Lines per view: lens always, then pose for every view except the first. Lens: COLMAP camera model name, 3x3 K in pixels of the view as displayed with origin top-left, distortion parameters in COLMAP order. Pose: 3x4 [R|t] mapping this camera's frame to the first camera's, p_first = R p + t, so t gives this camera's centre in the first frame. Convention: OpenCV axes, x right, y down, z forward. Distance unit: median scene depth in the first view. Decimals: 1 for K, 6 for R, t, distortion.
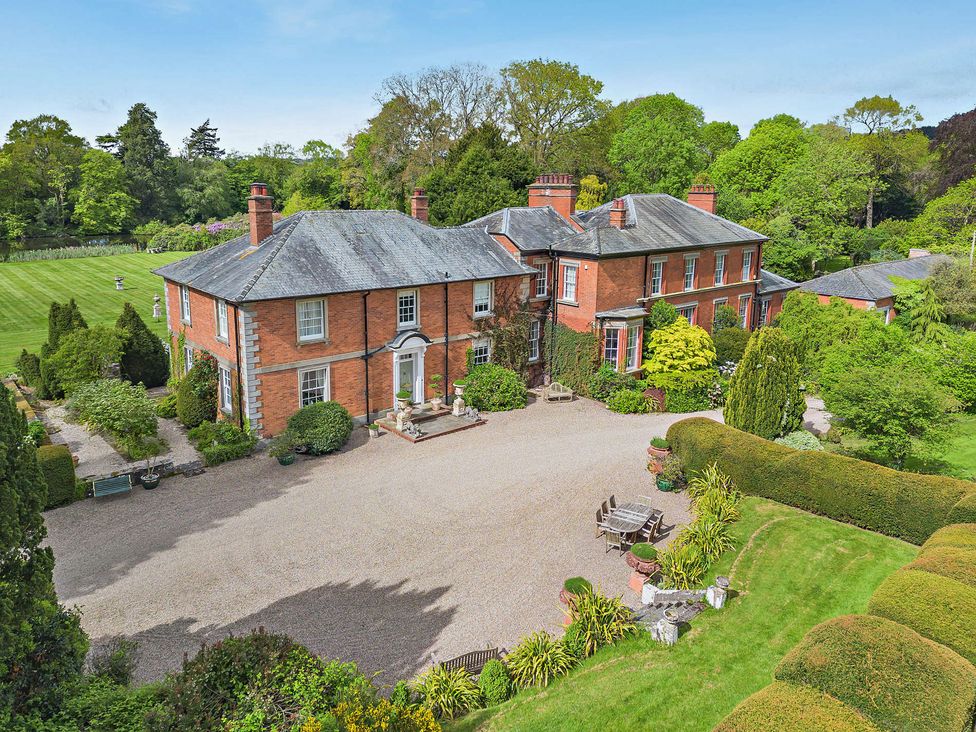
lens RADIAL K [[700.0, 0, 479.3], [0, 700.0, 323.4], [0, 0, 1]] dist [0.039711, -0.005250]
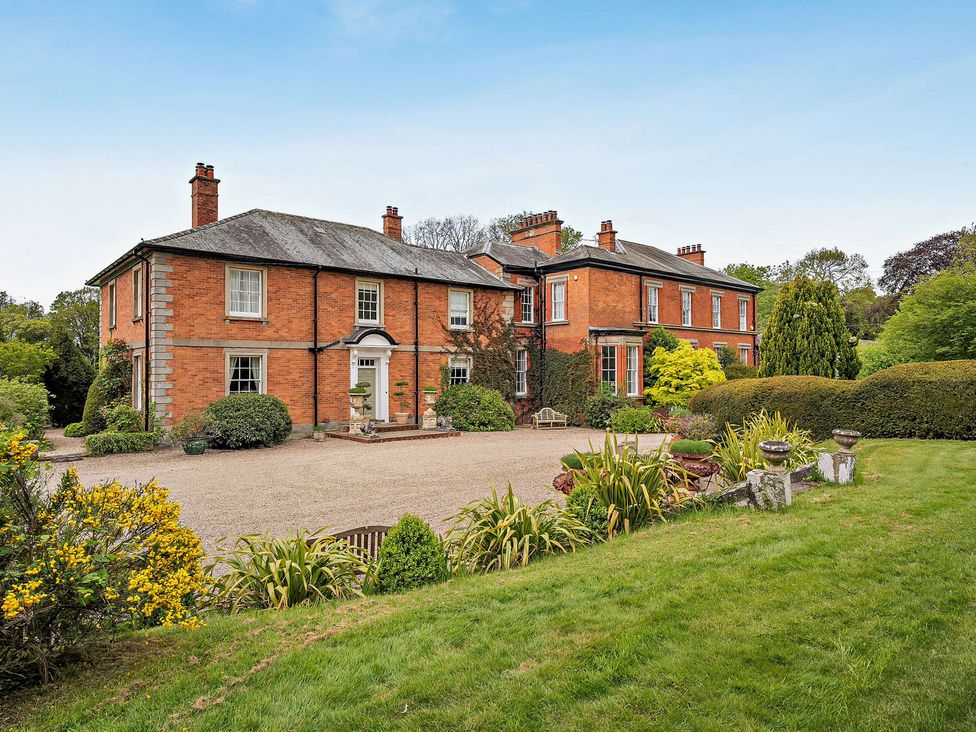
lens RADIAL K [[631.5, 0, 488.0], [0, 631.5, 366.0], [0, 0, 1]] dist [-0.019590, 0.002163]
pose [[0.999786, -0.012316, 0.016635, 0.026017], [0.015381, 0.979893, -0.198931, 0.190237], [-0.013850, 0.199144, 0.979872, 0.238433]]
